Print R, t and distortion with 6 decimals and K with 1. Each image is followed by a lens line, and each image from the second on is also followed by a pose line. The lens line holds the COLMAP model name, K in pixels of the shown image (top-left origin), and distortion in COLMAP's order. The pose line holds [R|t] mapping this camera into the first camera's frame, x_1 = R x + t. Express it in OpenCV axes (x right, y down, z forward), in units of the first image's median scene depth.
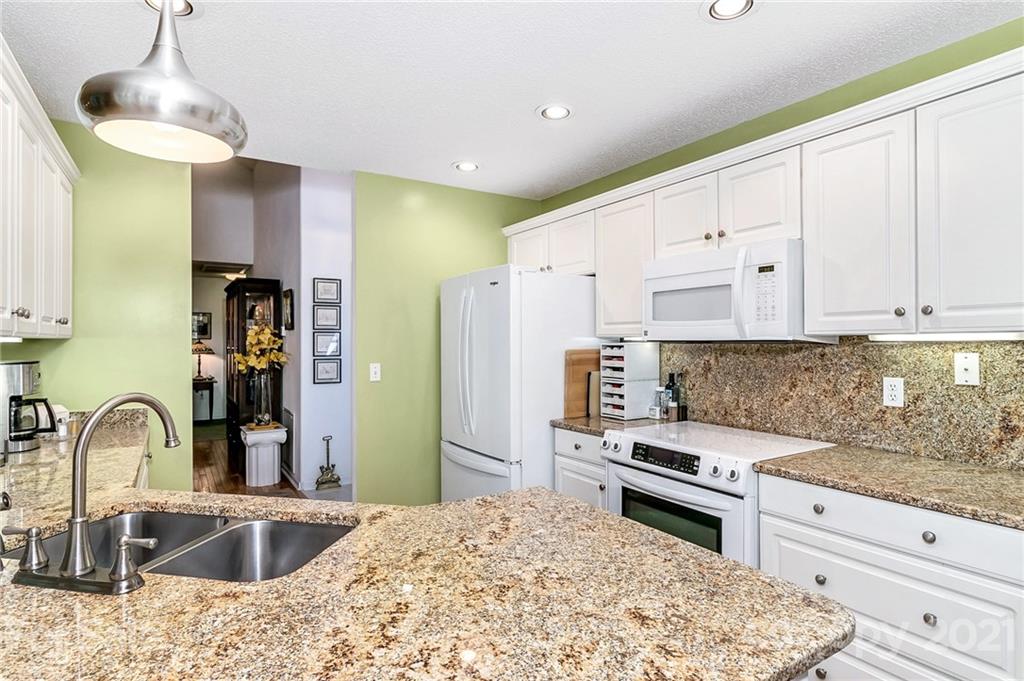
lens RADIAL K [[538.7, 0, 505.7], [0, 538.7, 344.3], [0, 0, 1]] dist [-0.002089, 0.000291]
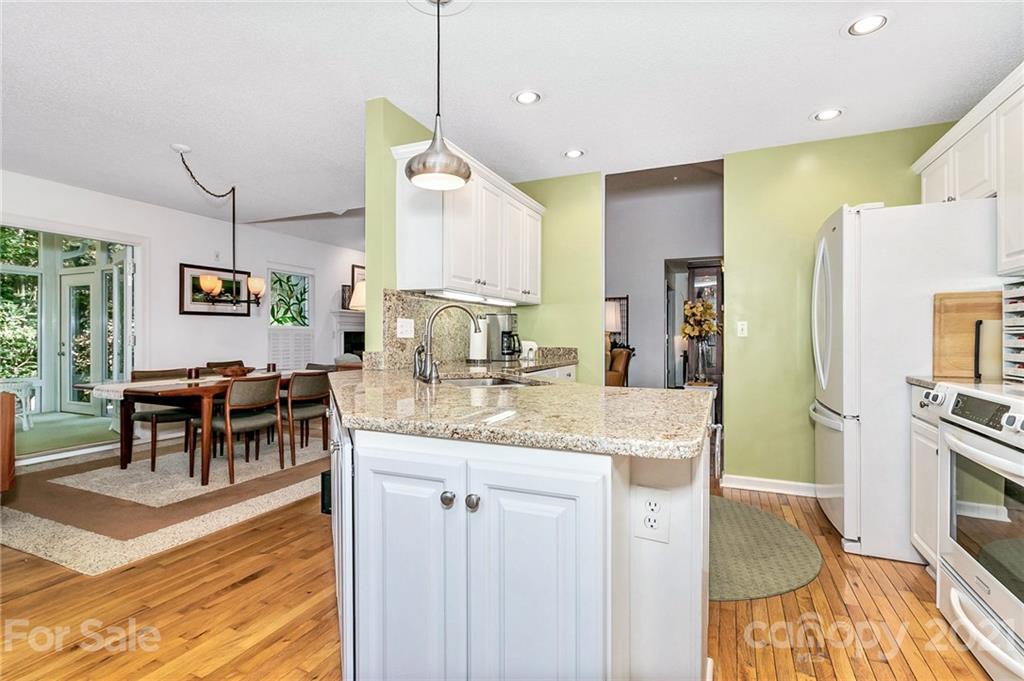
lens RADIAL K [[484.1, 0, 504.0], [0, 484.1, 335.0], [0, 0, 1]] dist [0.001656, 0.000453]
pose [[0.551144, 0.001083, -0.834410, 0.403740], [-0.007715, 0.999963, -0.003799, 0.089970], [0.834375, 0.008531, 0.551132, 0.043371]]
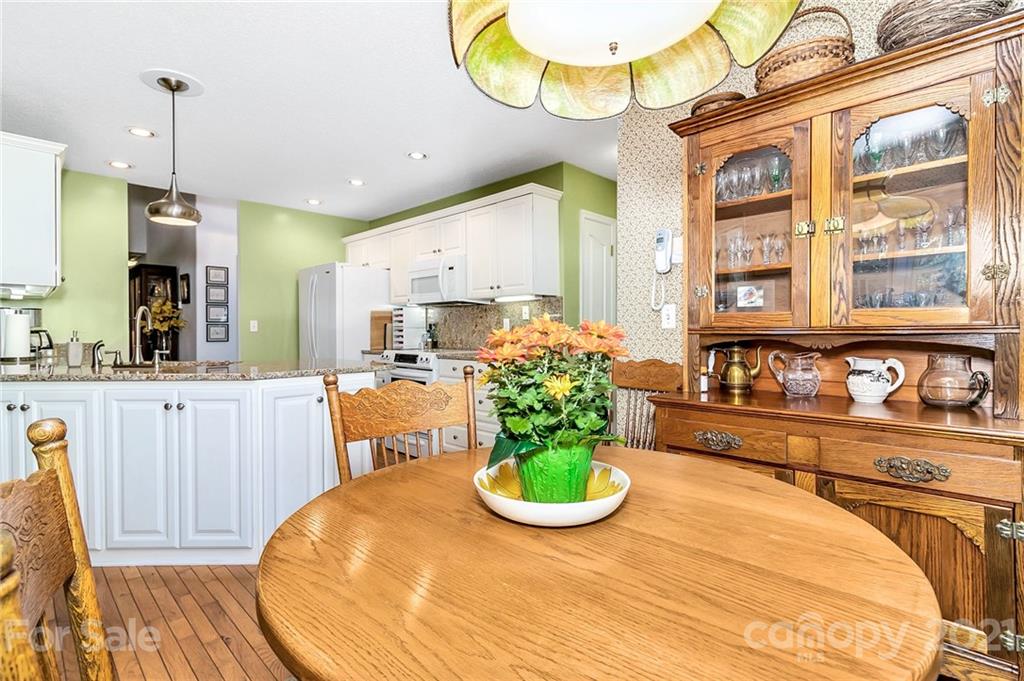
lens RADIAL K [[492.5, 0, 512.6], [0, 492.5, 331.6], [0, 0, 1]] dist [0.003403, 0.000588]
pose [[0.972302, -0.001575, 0.233722, 0.203173], [0.002298, 0.999993, -0.002819, 0.092601], [-0.233716, 0.003278, 0.972299, -0.752719]]
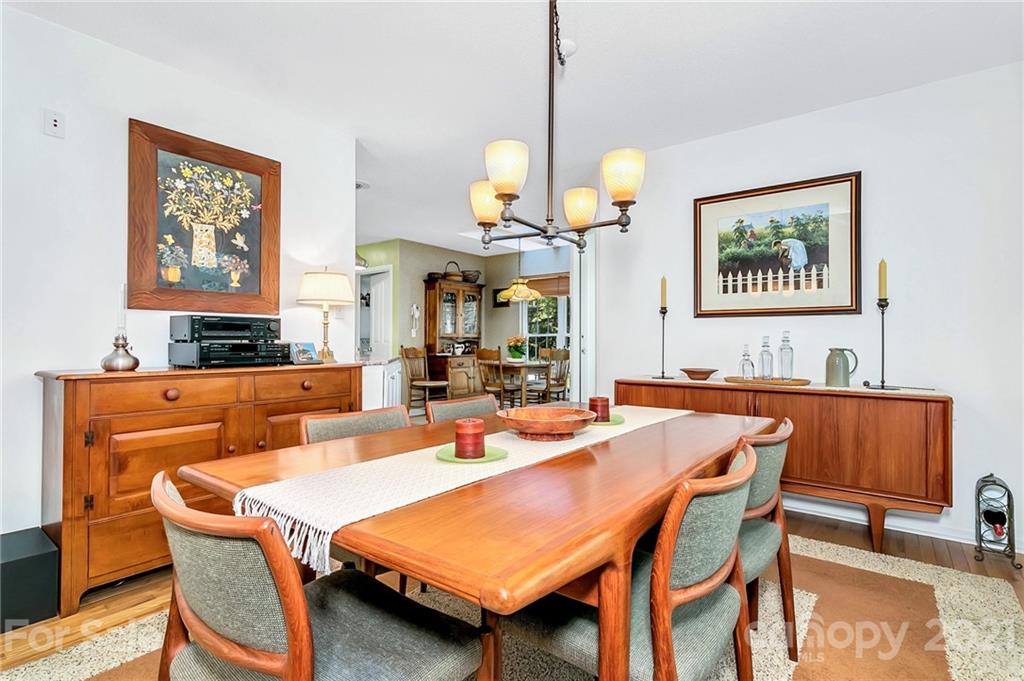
lens RADIAL K [[502.2, 0, 509.4], [0, 502.2, 334.5], [0, 0, 1]] dist [0.008355, -0.000087]
pose [[-0.361042, 0.014004, 0.932444, -1.897456], [0.002320, 0.999898, -0.014119, 0.110735], [-0.932547, -0.002935, -0.361038, 0.471376]]
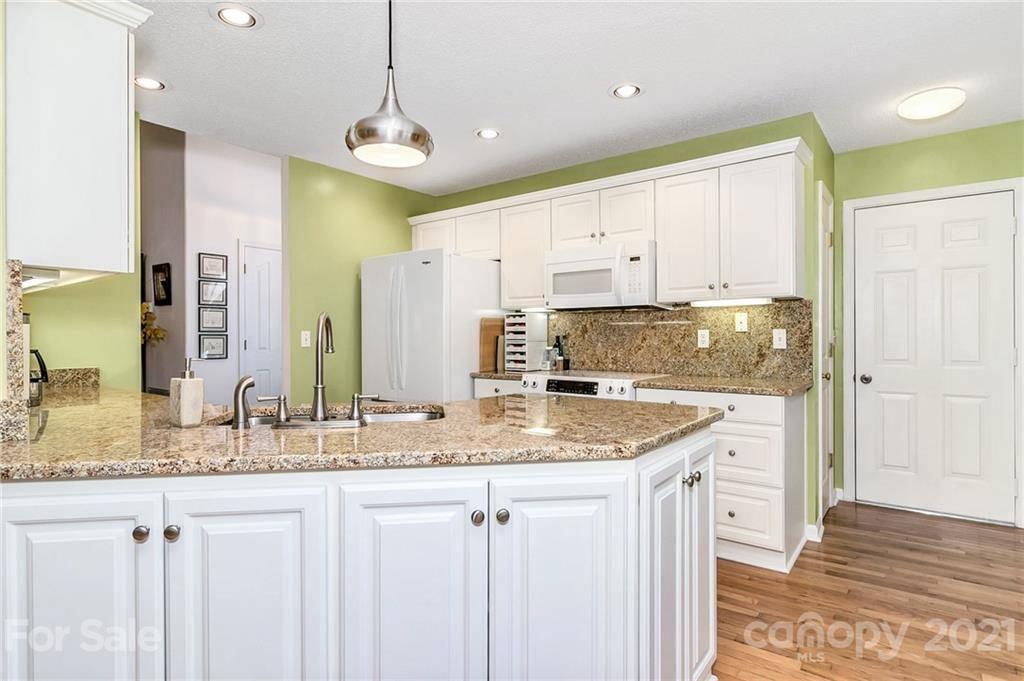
lens RADIAL K [[540.2, 0, 512.0], [0, 540.2, 340.5], [0, 0, 1]] dist [-0.005300, -0.000362]
pose [[0.935802, -0.003014, 0.352513, -0.295298], [0.002728, 0.999995, 0.001309, 0.068417], [-0.352515, -0.000264, 0.935806, -0.239257]]
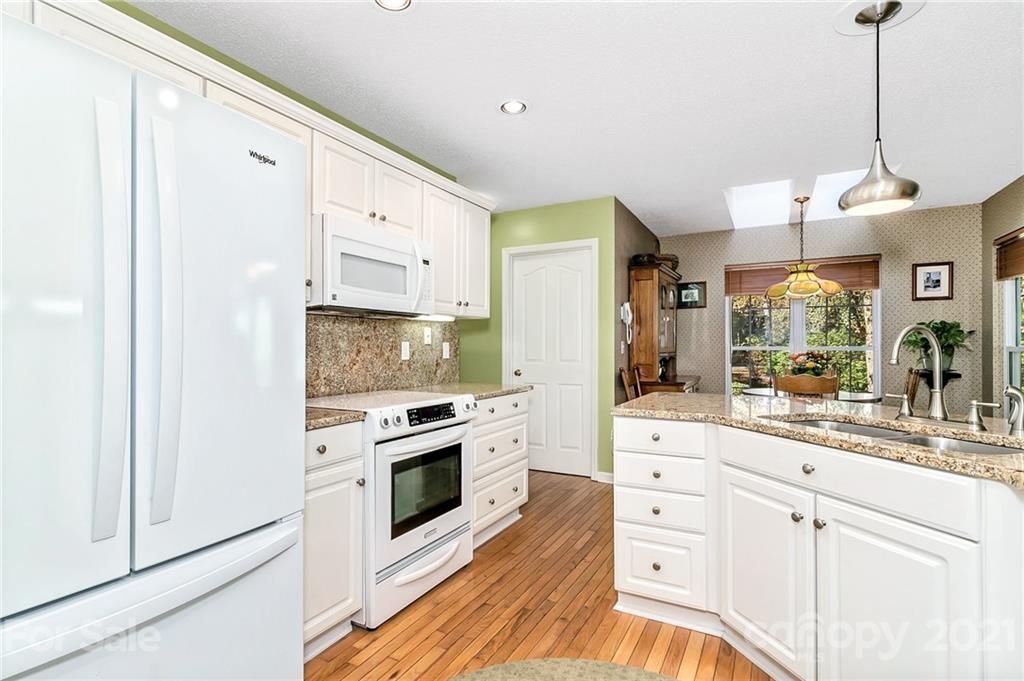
lens RADIAL K [[493.8, 0, 508.8], [0, 493.8, 348.8], [0, 0, 1]] dist [0.000394, -0.000225]
pose [[-0.498573, -0.000983, 0.866847, -0.548243], [0.007629, 0.999956, 0.005522, 0.058205], [-0.866814, 0.009367, -0.498544, 1.115202]]
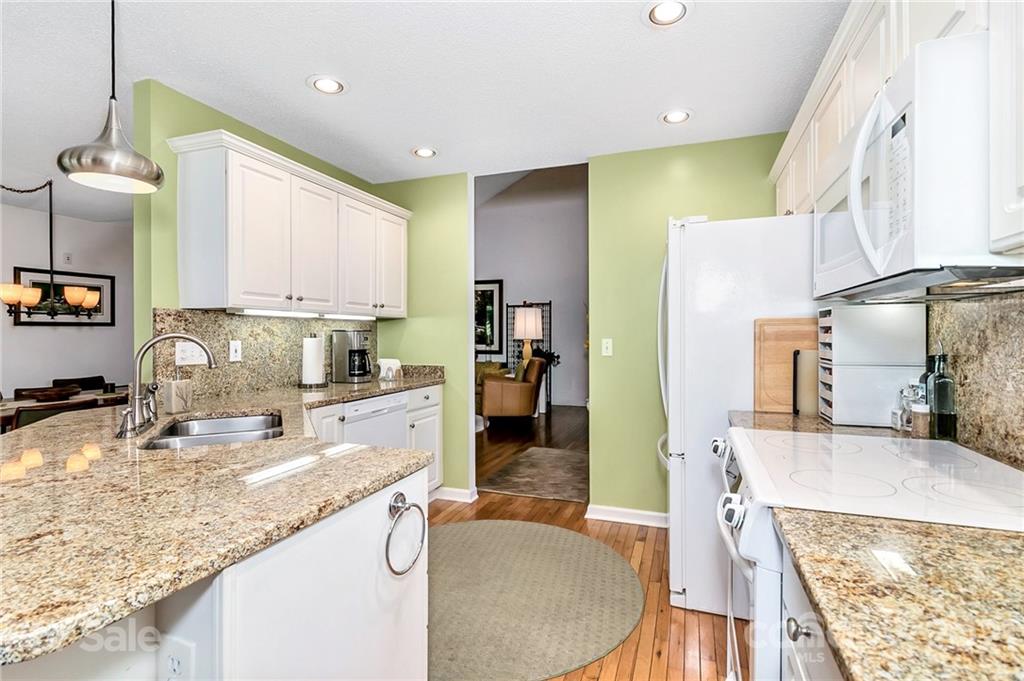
lens RADIAL K [[486.1, 0, 512.4], [0, 486.1, 336.6], [0, 0, 1]] dist [0.002617, 0.000284]
pose [[0.613847, 0.003785, -0.789416, 0.476777], [-0.004554, 0.999989, 0.001254, 0.038759], [0.789412, 0.002825, 0.613857, 0.356422]]
